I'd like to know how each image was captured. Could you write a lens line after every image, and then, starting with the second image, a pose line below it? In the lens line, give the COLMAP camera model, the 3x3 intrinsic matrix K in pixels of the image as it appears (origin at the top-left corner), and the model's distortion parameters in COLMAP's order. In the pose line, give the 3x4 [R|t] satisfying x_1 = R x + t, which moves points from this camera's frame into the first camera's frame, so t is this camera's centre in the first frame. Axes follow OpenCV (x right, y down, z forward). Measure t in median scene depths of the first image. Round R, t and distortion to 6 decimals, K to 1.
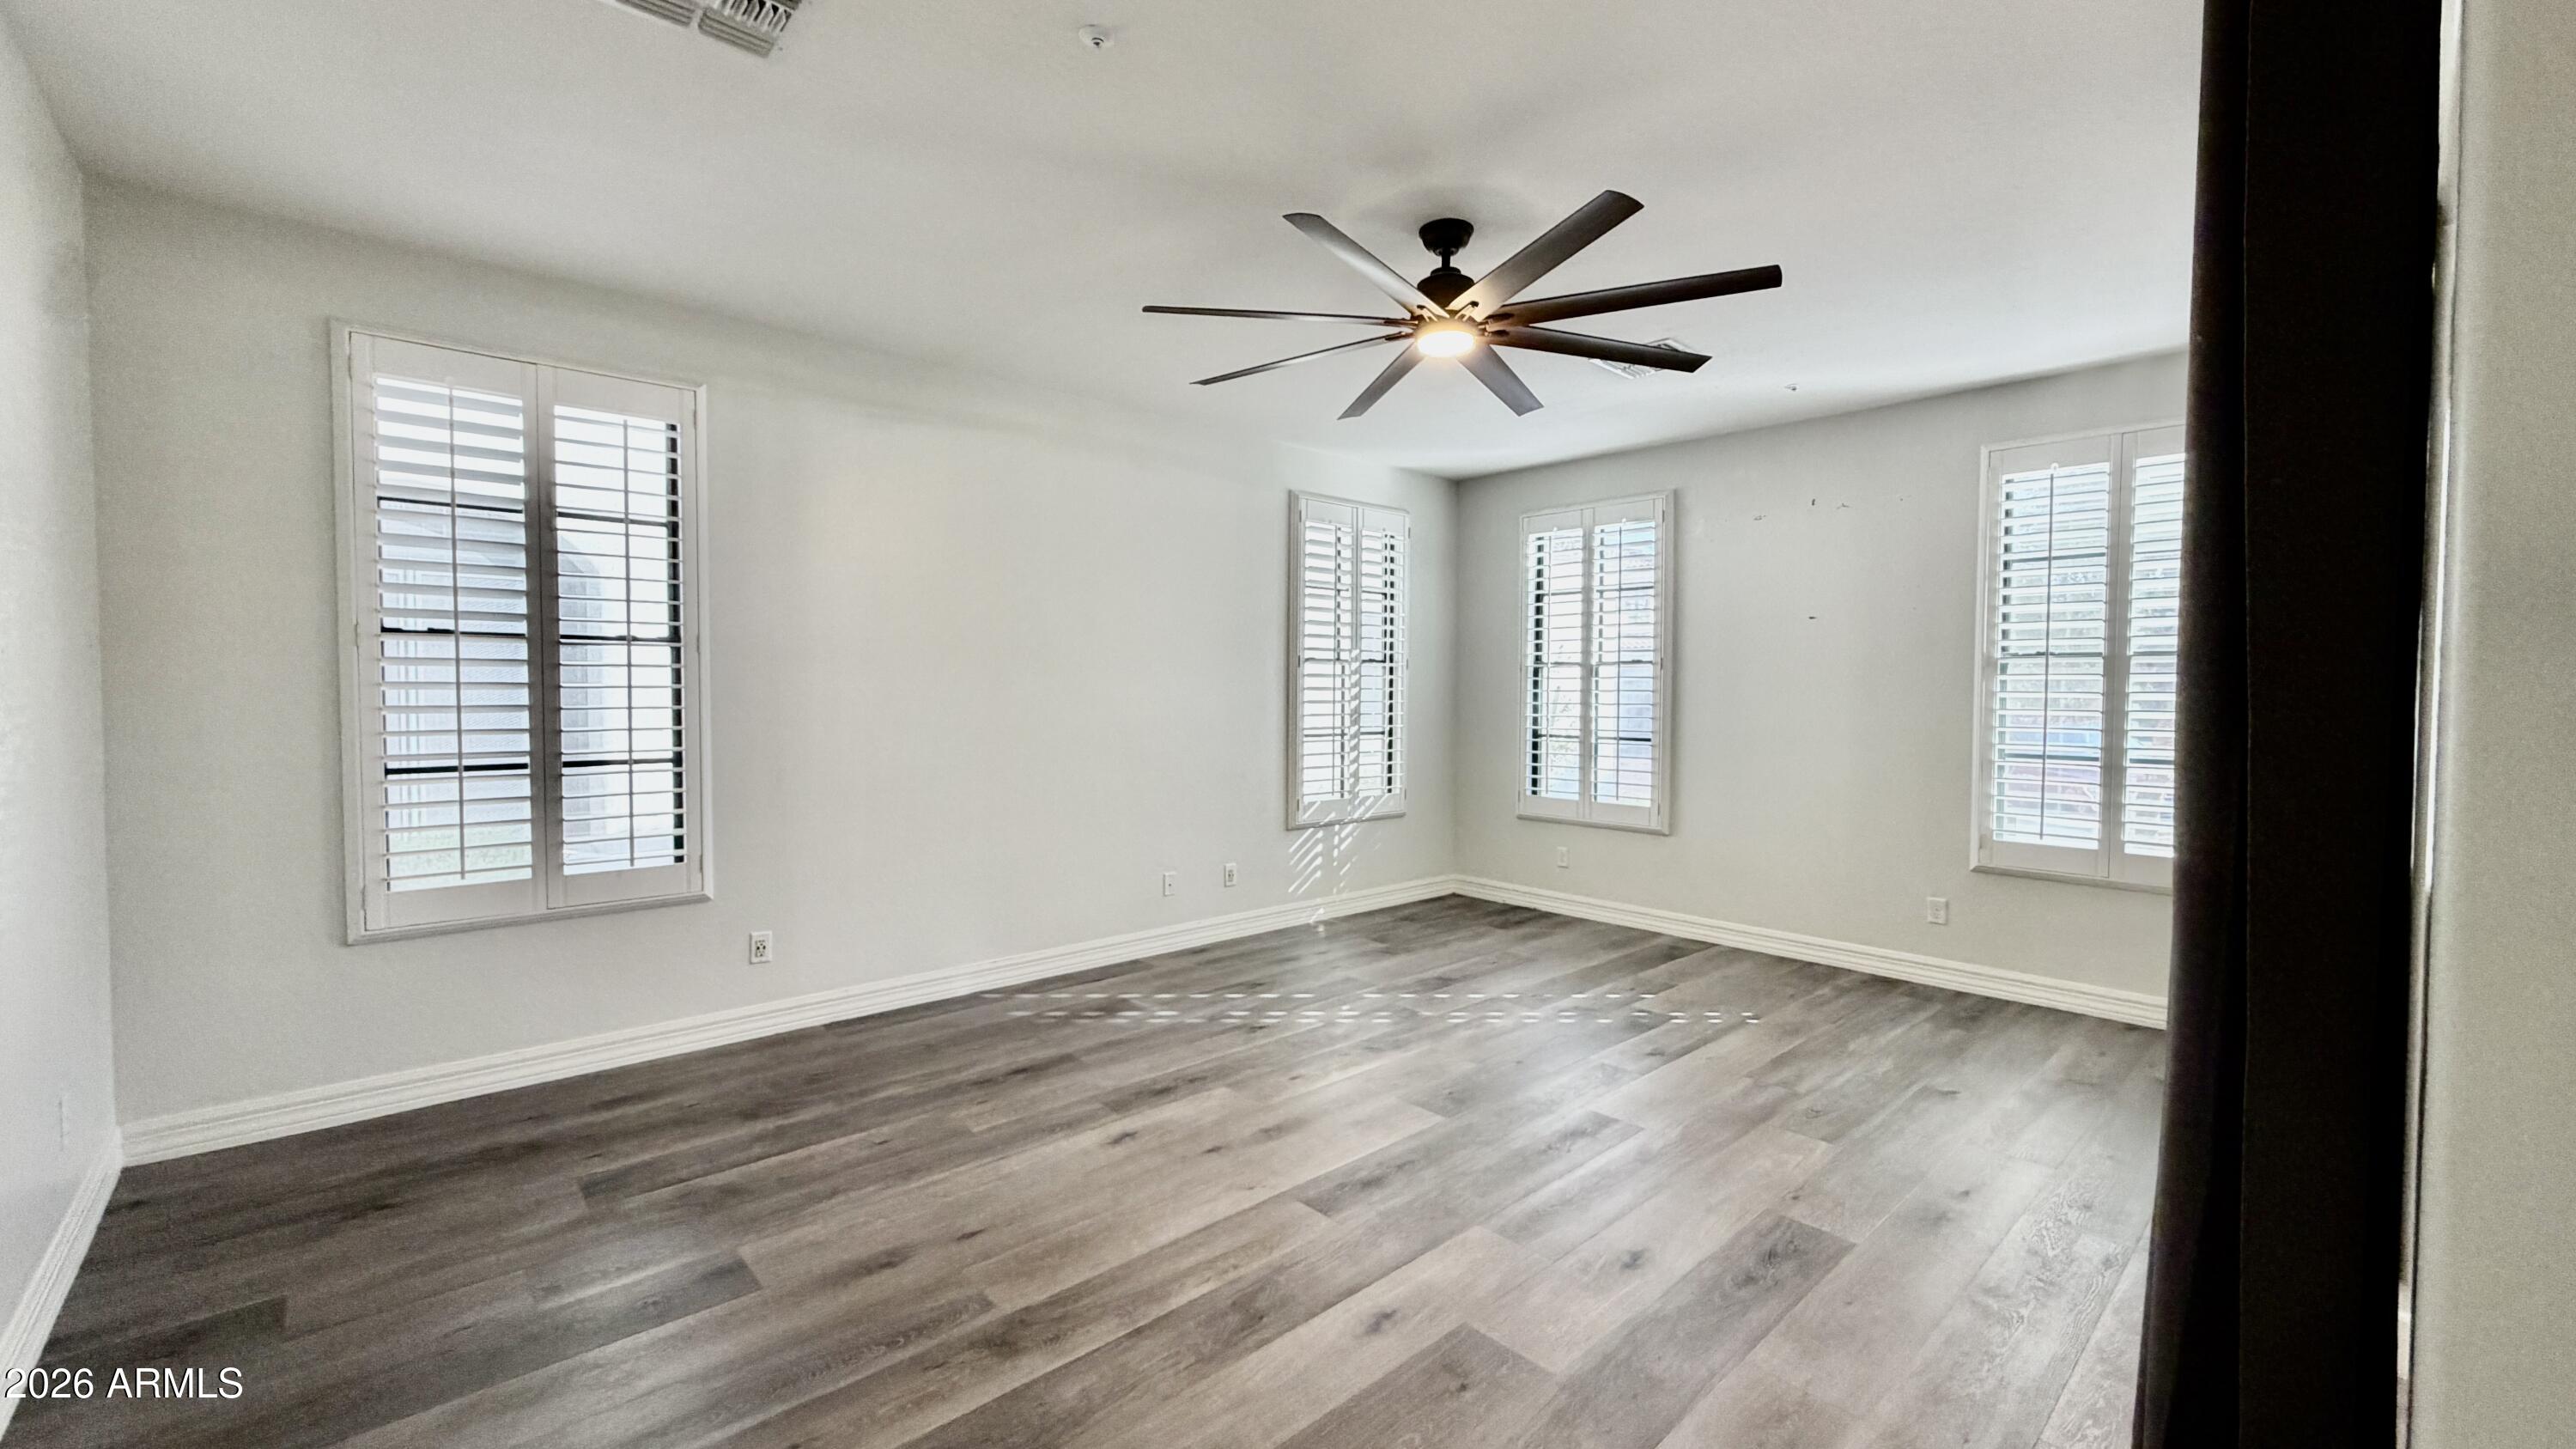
lens RADIAL K [[1023.9, 0, 1277.8], [0, 1023.9, 722.7], [0, 0, 1]] dist [0.001626, 0.000178]
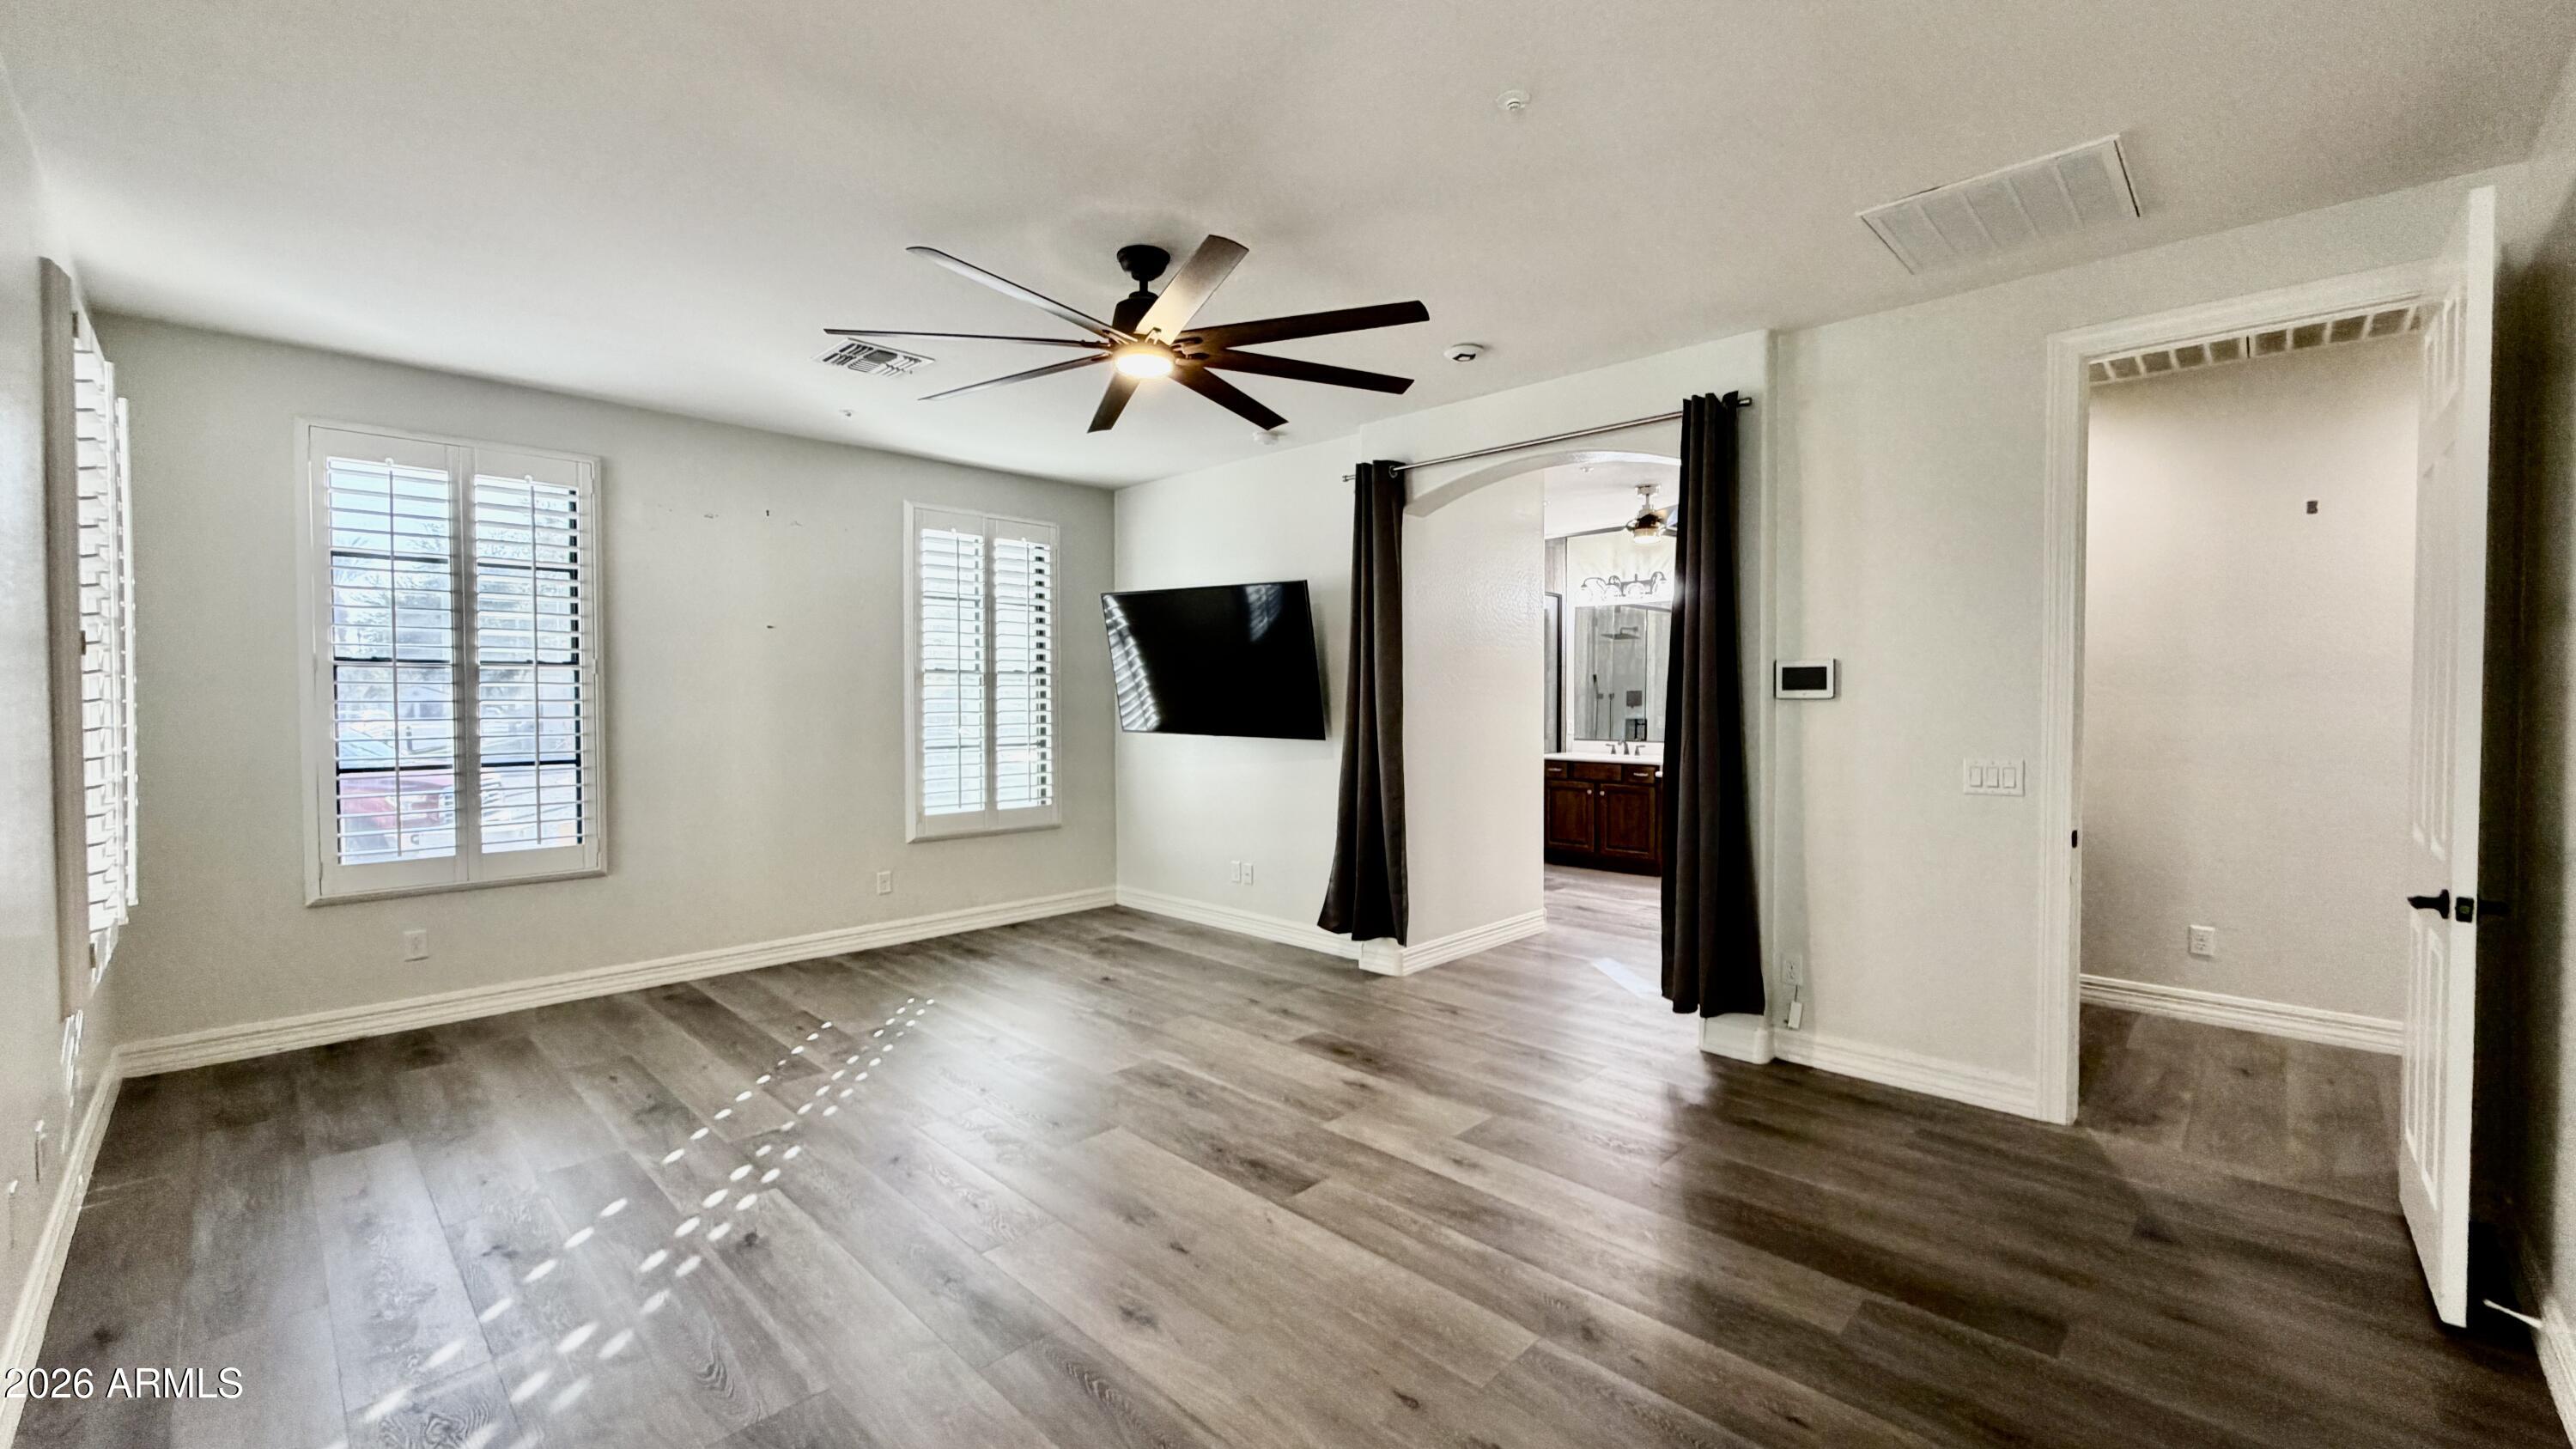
lens RADIAL K [[1023.9, 0, 1273.6], [0, 1023.9, 717.6], [0, 0, 1]] dist [0.001626, 0.000178]
pose [[-0.053278, -0.023817, 0.998296, -0.600129], [0.034198, 0.999086, 0.025661, -0.024994], [-0.997994, 0.035507, -0.052414, 0.636720]]
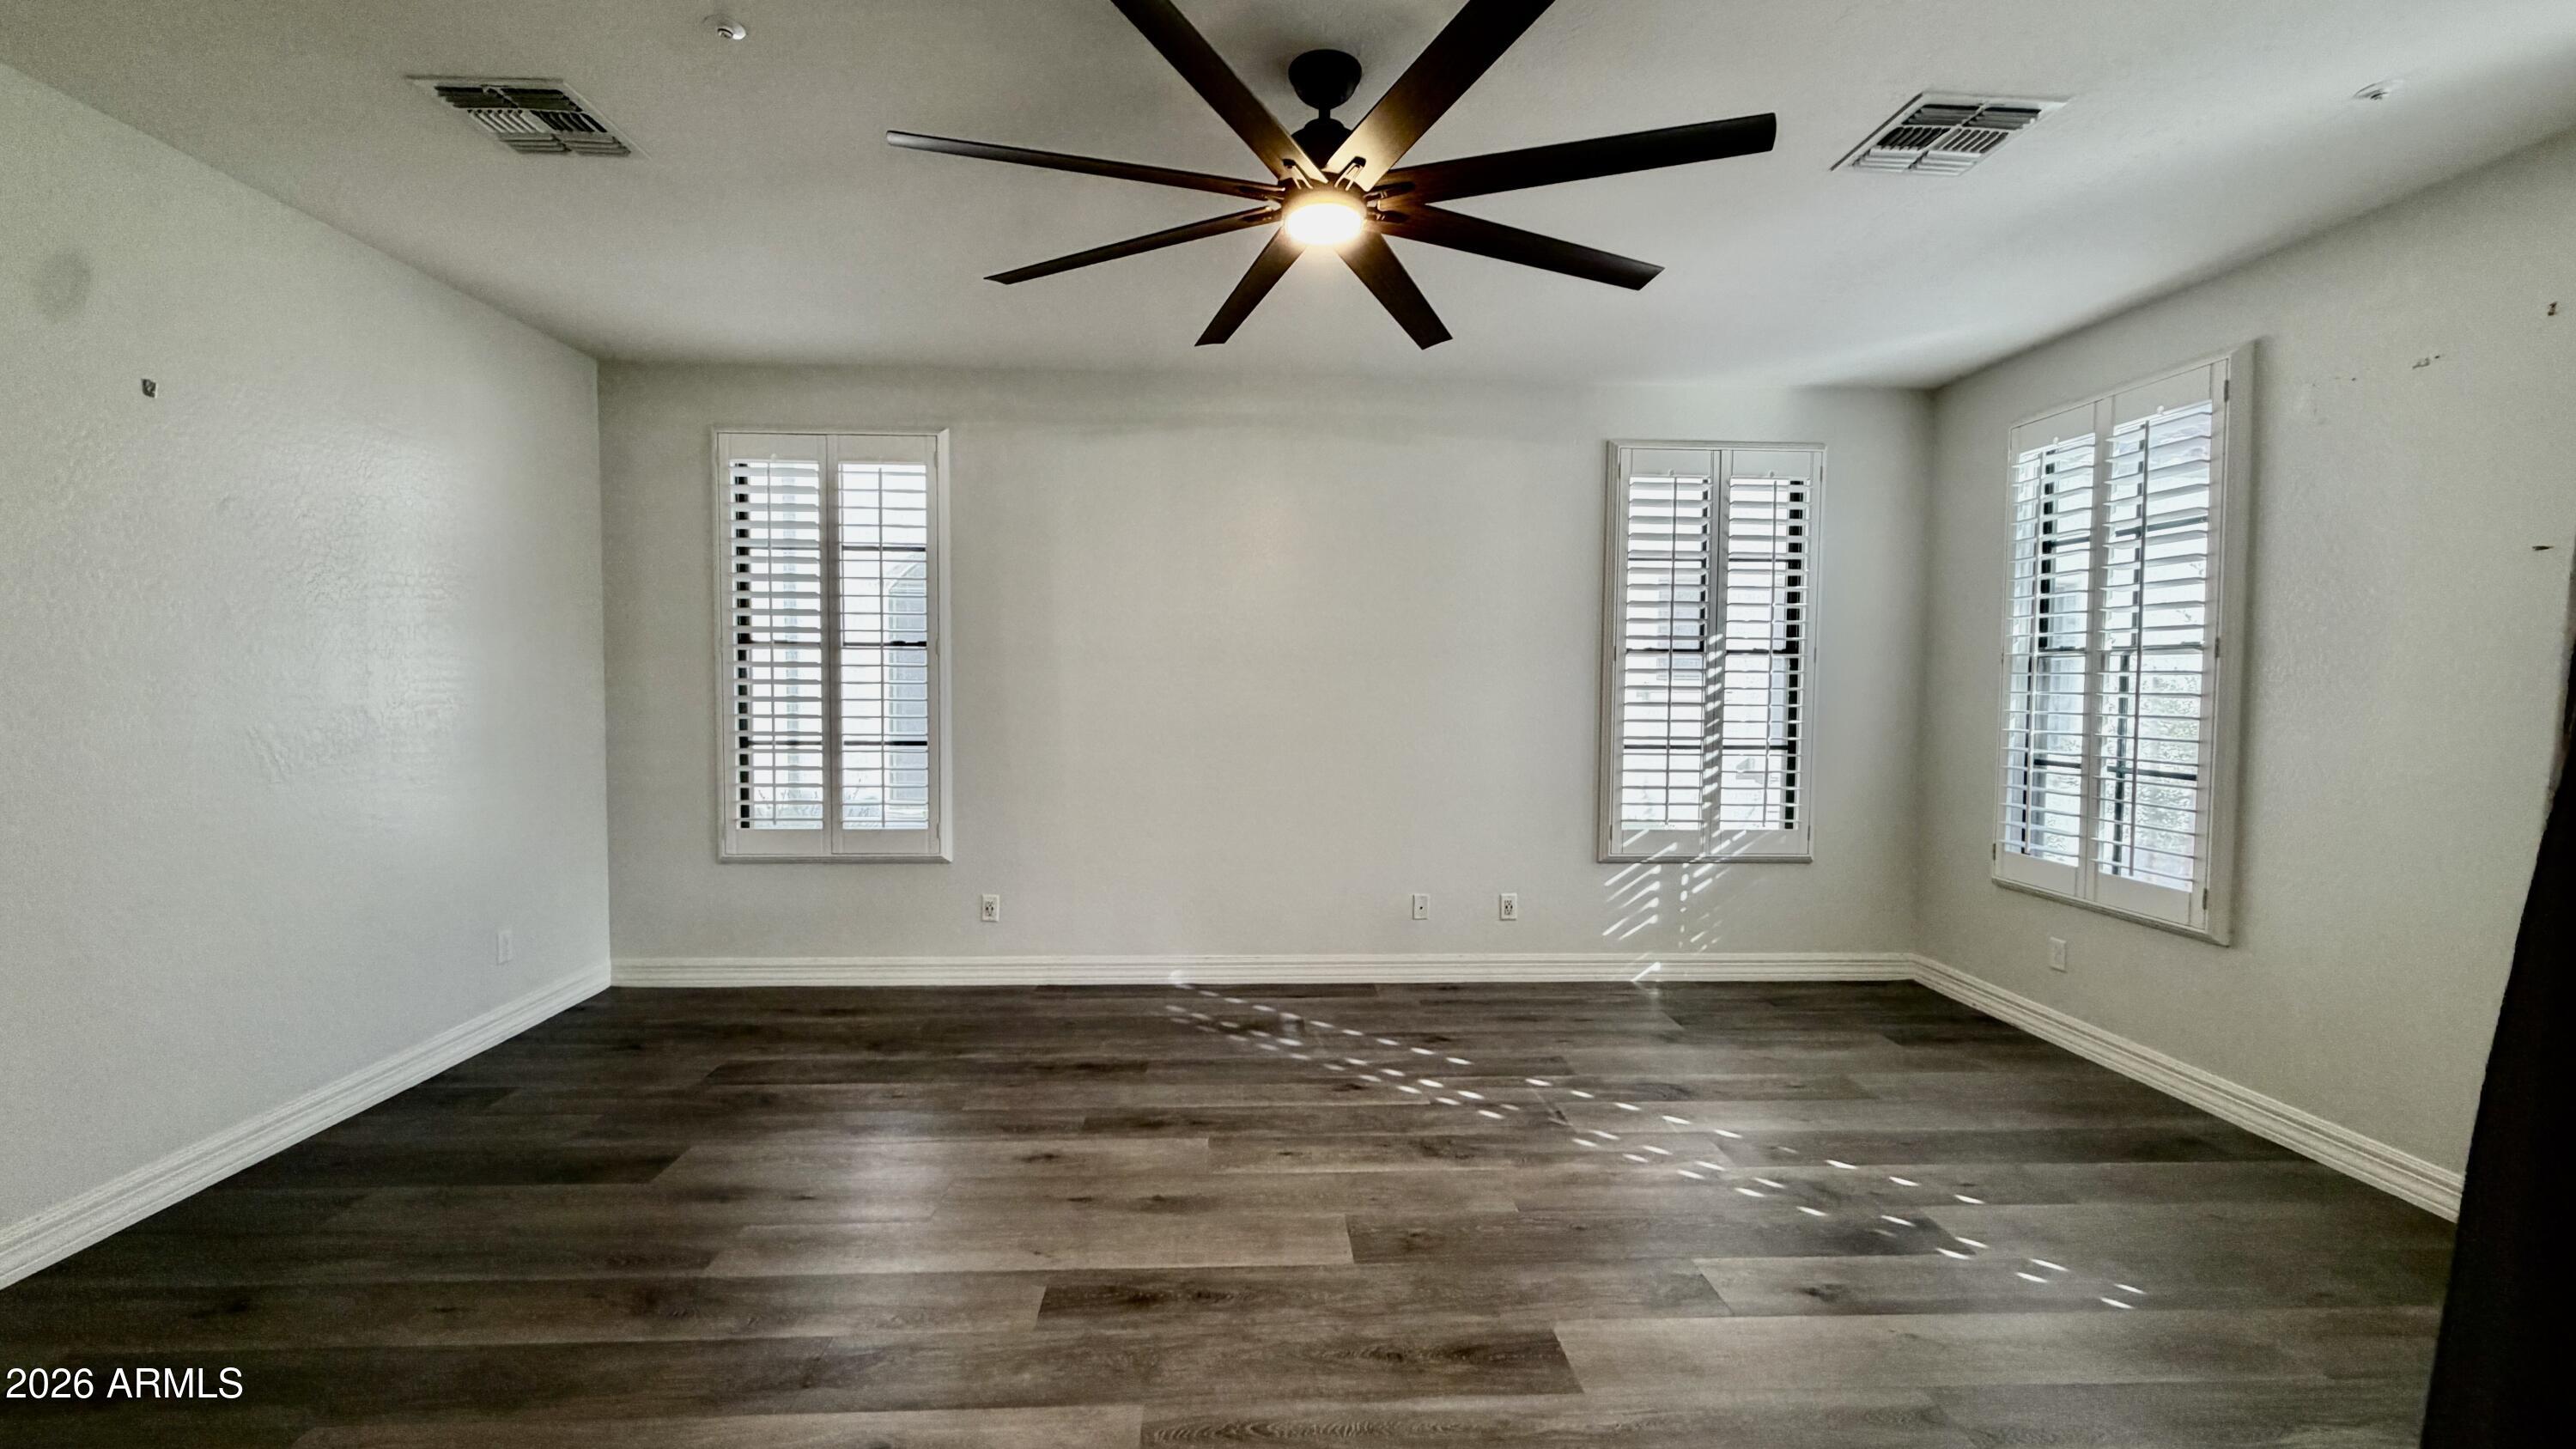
lens RADIAL K [[1023.9, 0, 1283.4], [0, 1023.9, 717.2], [0, 0, 1]] dist [0.001626, 0.000178]
pose [[0.772769, 0.023564, -0.634250, 0.423843], [-0.025433, 0.999658, 0.006153, -0.010368], [0.634177, 0.011376, 0.773104, 0.276662]]
